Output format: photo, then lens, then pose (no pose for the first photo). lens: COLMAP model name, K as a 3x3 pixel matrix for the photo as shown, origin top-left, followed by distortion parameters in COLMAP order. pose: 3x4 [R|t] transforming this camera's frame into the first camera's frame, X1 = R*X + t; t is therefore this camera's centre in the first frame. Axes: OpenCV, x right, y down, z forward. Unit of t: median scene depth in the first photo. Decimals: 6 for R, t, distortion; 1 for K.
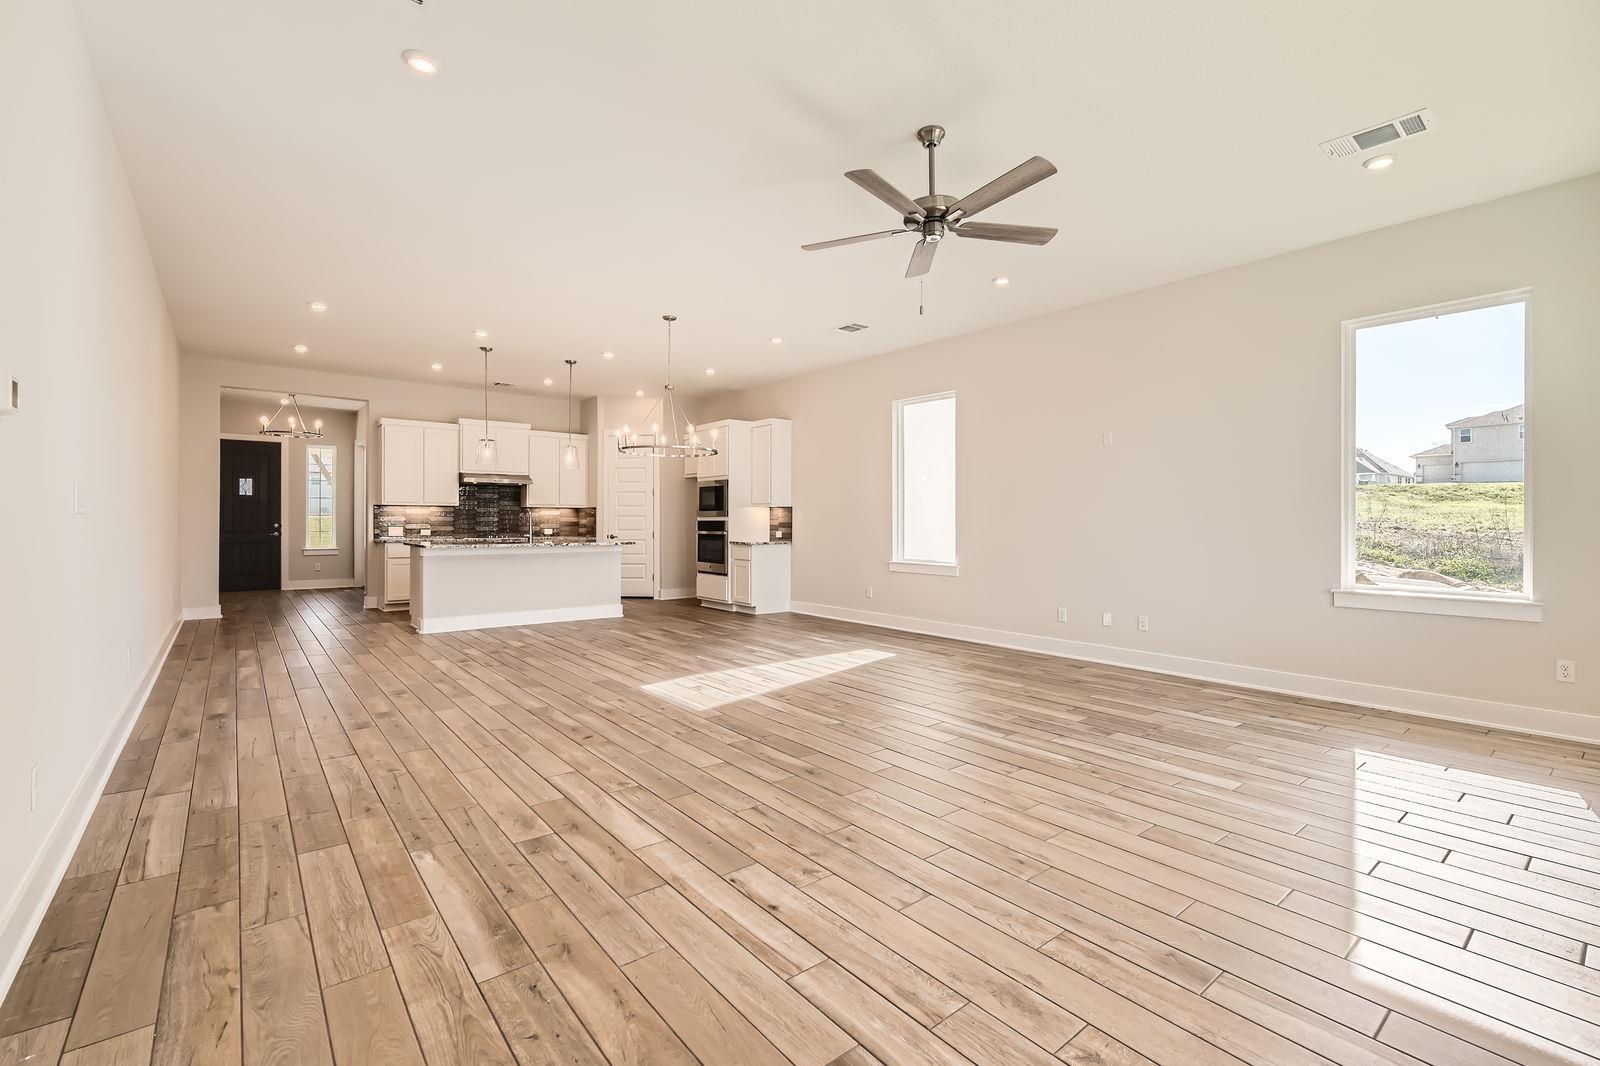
lens RADIAL K [[698.6, 0, 810.1], [0, 698.6, 526.4], [0, 0, 1]] dist [0.001328, 0.000148]
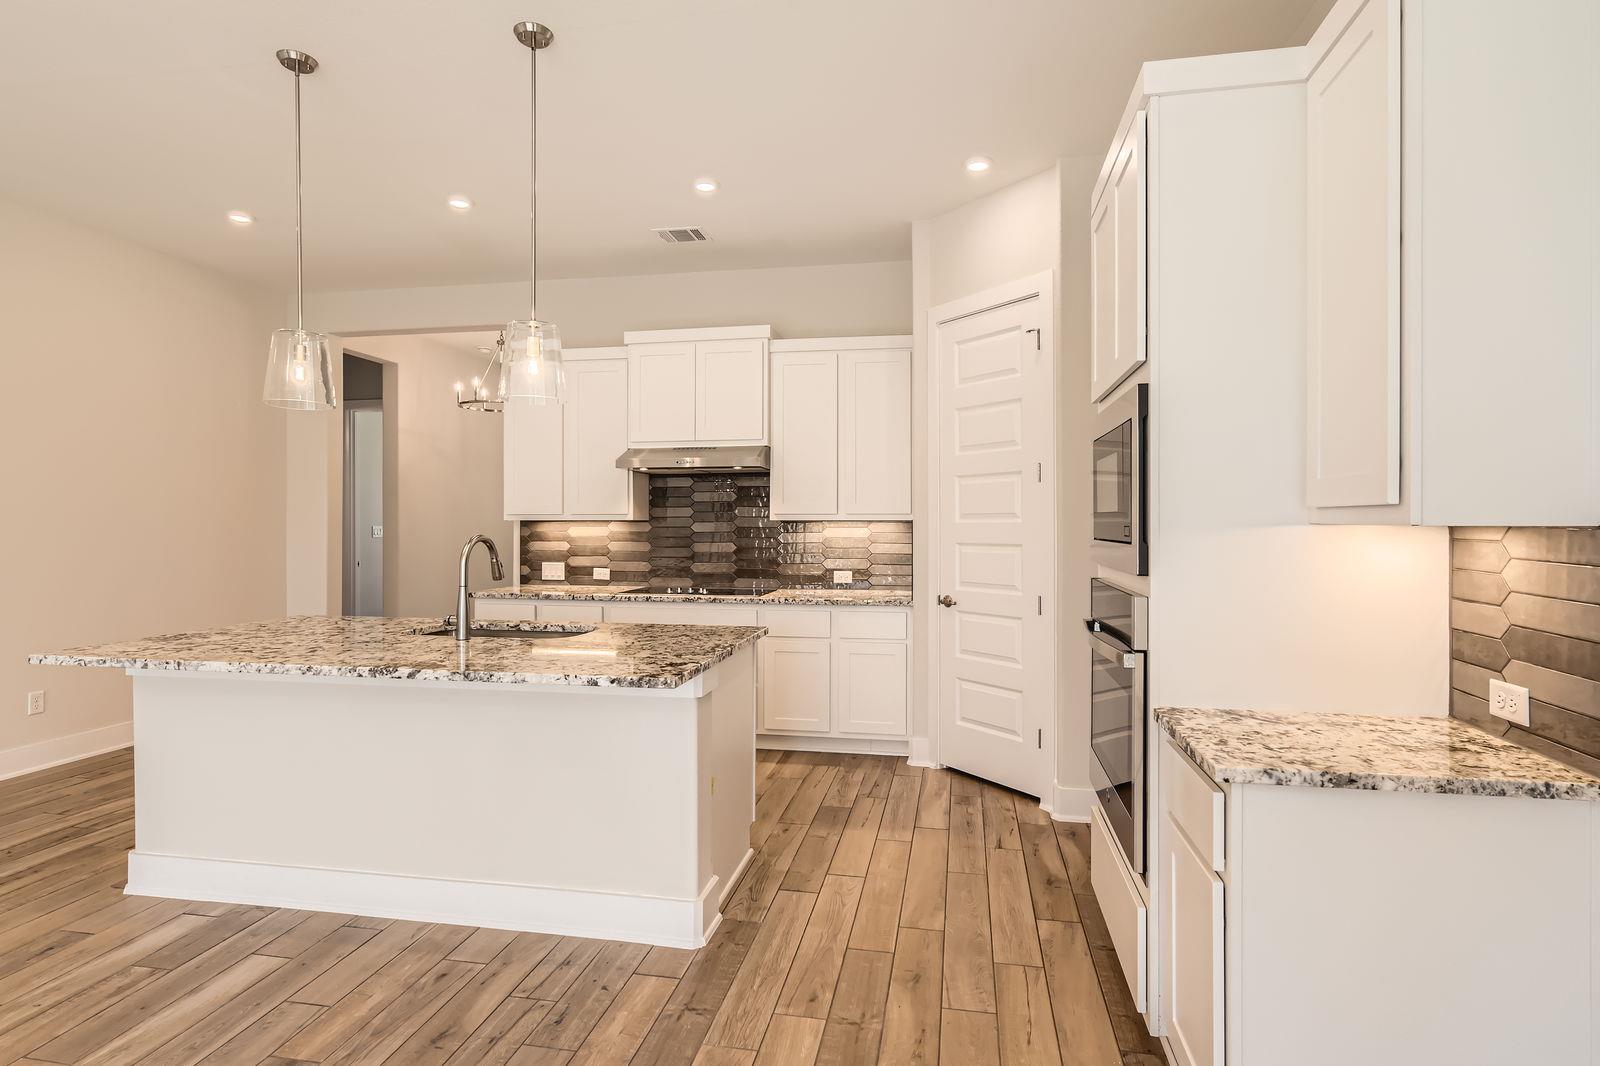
lens RADIAL K [[819.8, 0, 815.1], [0, 819.8, 521.1], [0, 0, 1]] dist [0.001859, 0.000648]
pose [[0.650221, -0.002197, -0.759742, -0.006017], [-0.004548, 0.999967, -0.006784, -0.025978], [0.759731, 0.007867, 0.650190, 0.744048]]
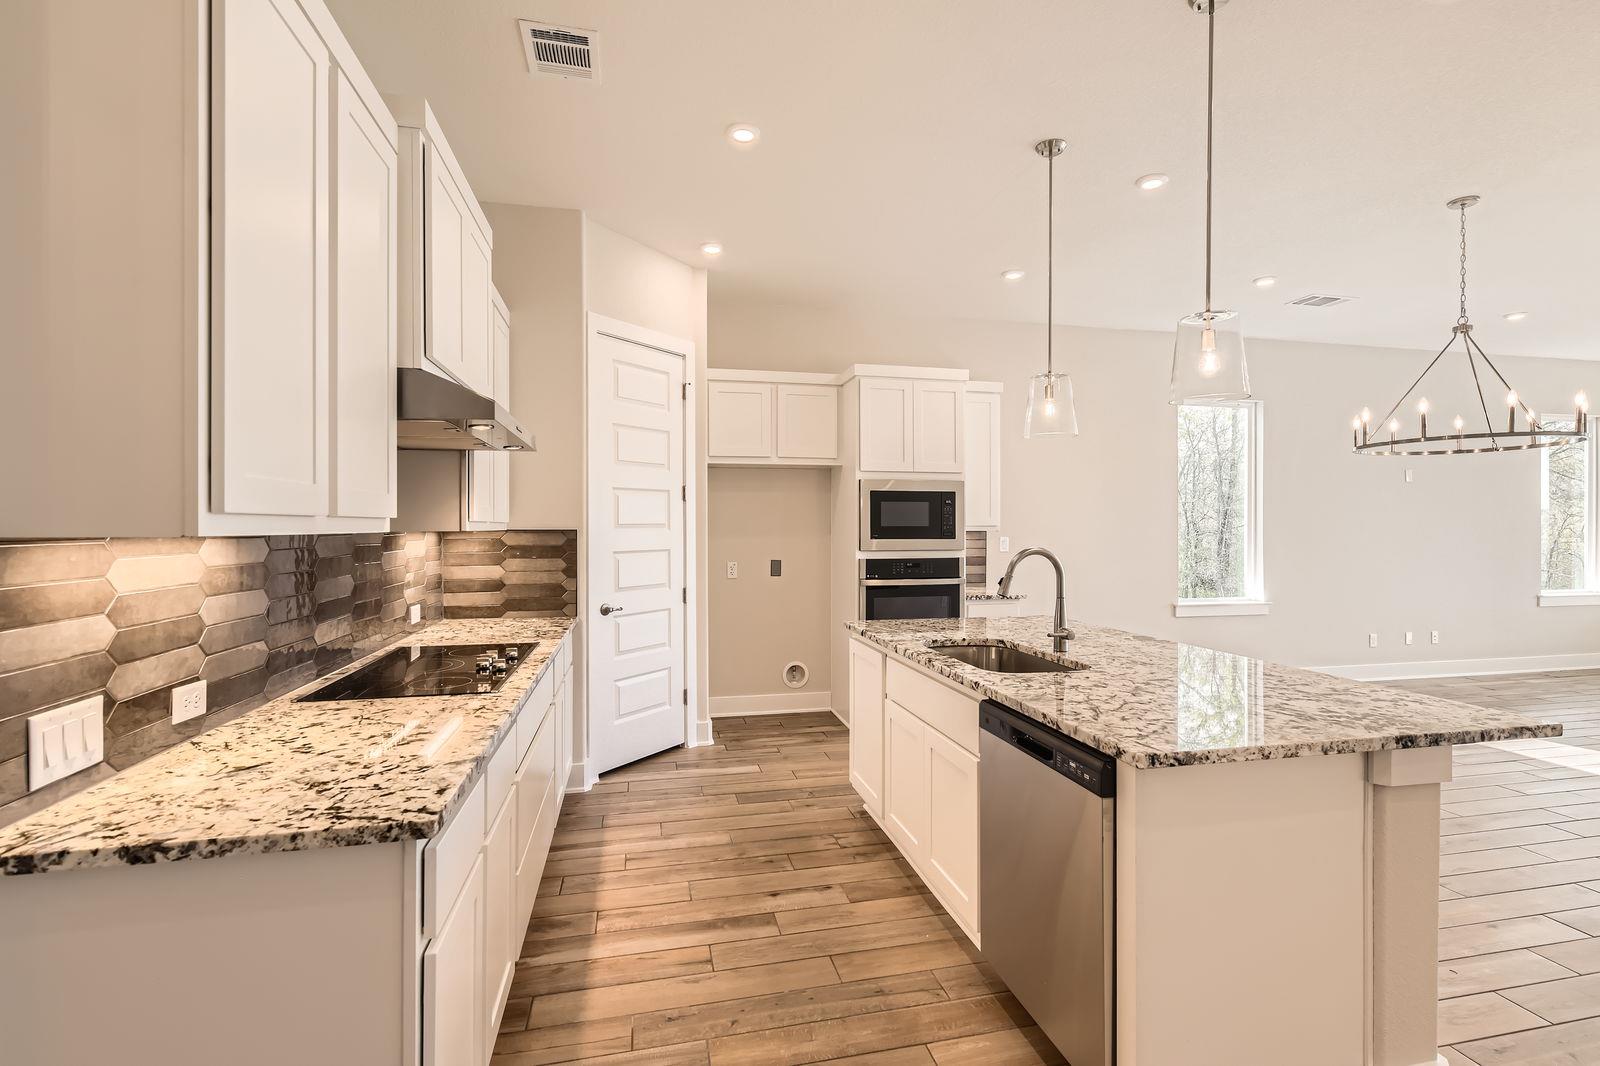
lens RADIAL K [[745.9, 0, 810.0], [0, 745.9, 527.3], [0, 0, 1]] dist [0.000925, 0.001129]
pose [[0.444763, -0.002831, 0.895644, -0.647926], [0.007879, 0.999969, -0.000752, -0.030235], [-0.895614, 0.007391, 0.444772, 0.806814]]
